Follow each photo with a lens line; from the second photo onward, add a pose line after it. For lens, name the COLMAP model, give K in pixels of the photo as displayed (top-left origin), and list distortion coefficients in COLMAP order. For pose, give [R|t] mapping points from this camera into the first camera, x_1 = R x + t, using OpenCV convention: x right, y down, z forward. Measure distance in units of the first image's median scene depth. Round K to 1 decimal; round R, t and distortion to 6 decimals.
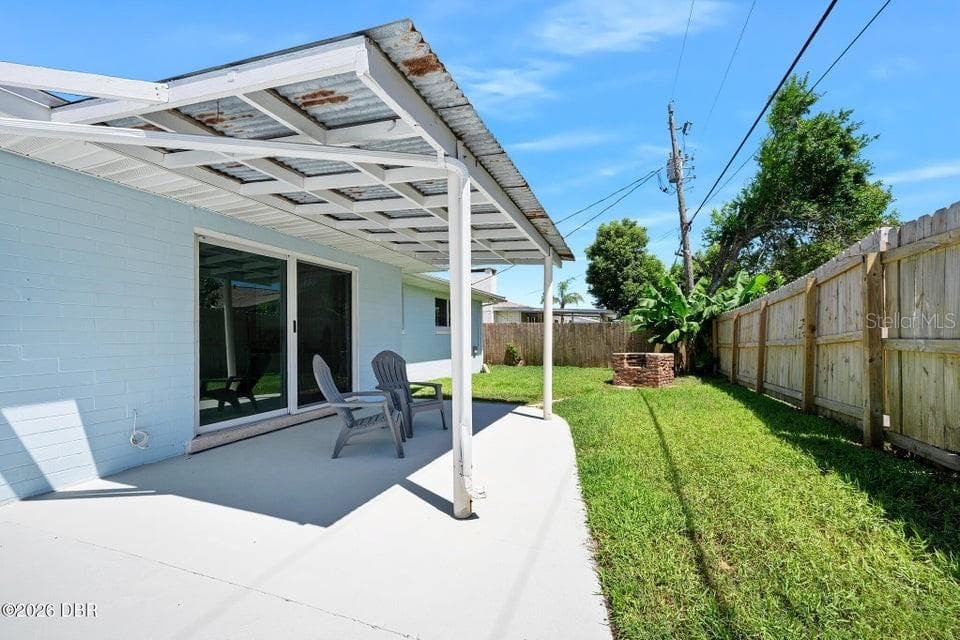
lens RADIAL K [[396.2, 0, 482.1], [0, 396.2, 332.6], [0, 0, 1]] dist [-0.001891, -0.000236]
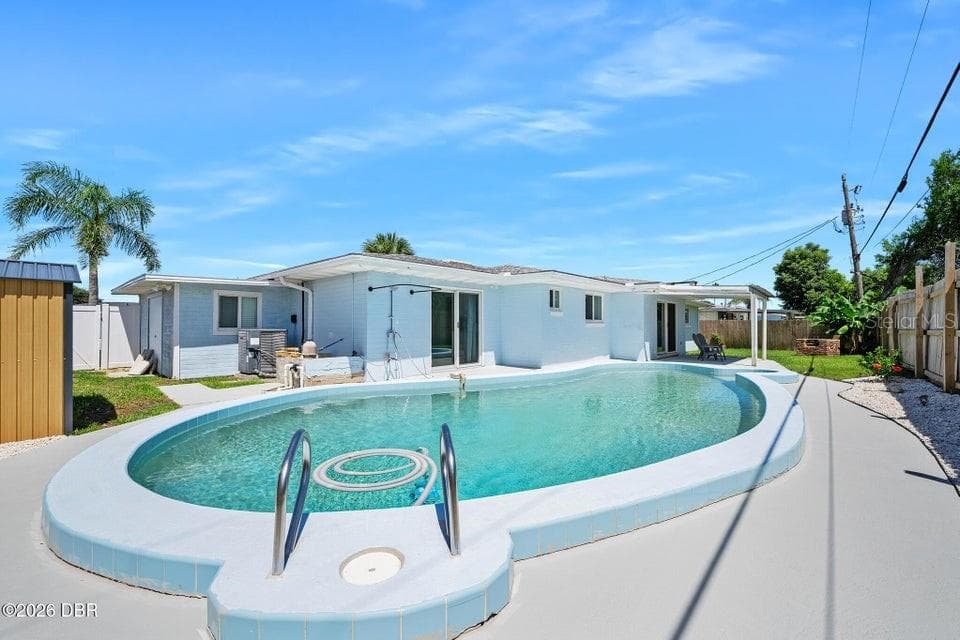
lens RADIAL K [[383.8, 0, 482.8], [0, 383.8, 322.6], [0, 0, 1]] dist [-0.001306, -0.000194]
pose [[0.930325, -0.001602, -0.366733, -0.252998], [-0.000645, 0.999982, -0.006002, -0.007793], [0.366736, 0.005821, 0.930307, -0.810553]]
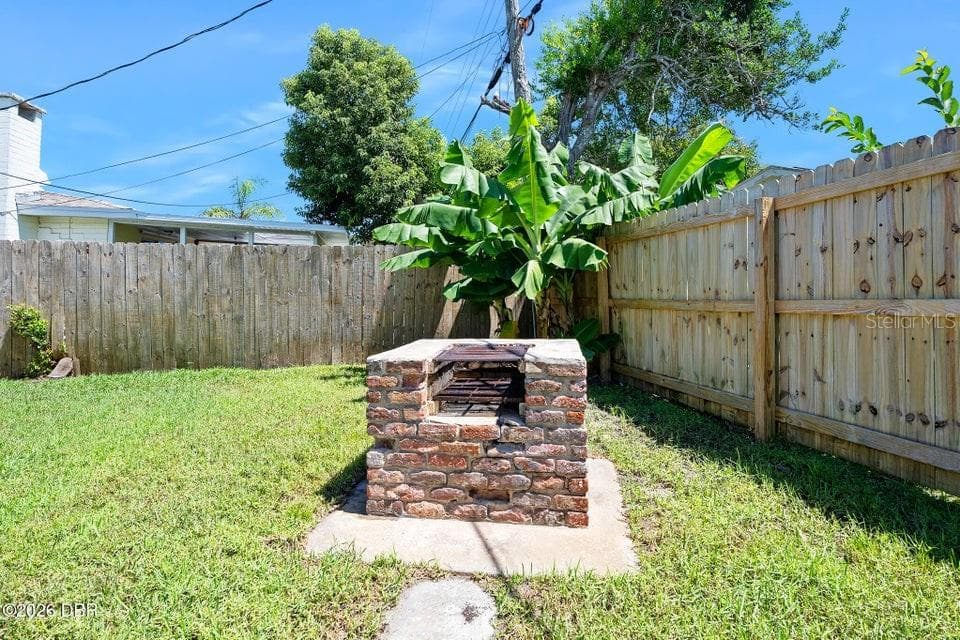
lens RADIAL K [[539.5, 0, 480.5], [0, 539.5, 251.8], [0, 0, 1]] dist [-0.001658, -0.000201]
pose [[0.833112, 0.035914, 0.551937, 0.155007], [-0.004153, 0.998268, -0.058688, 0.009896], [-0.553089, 0.046601, 0.831818, 0.511929]]
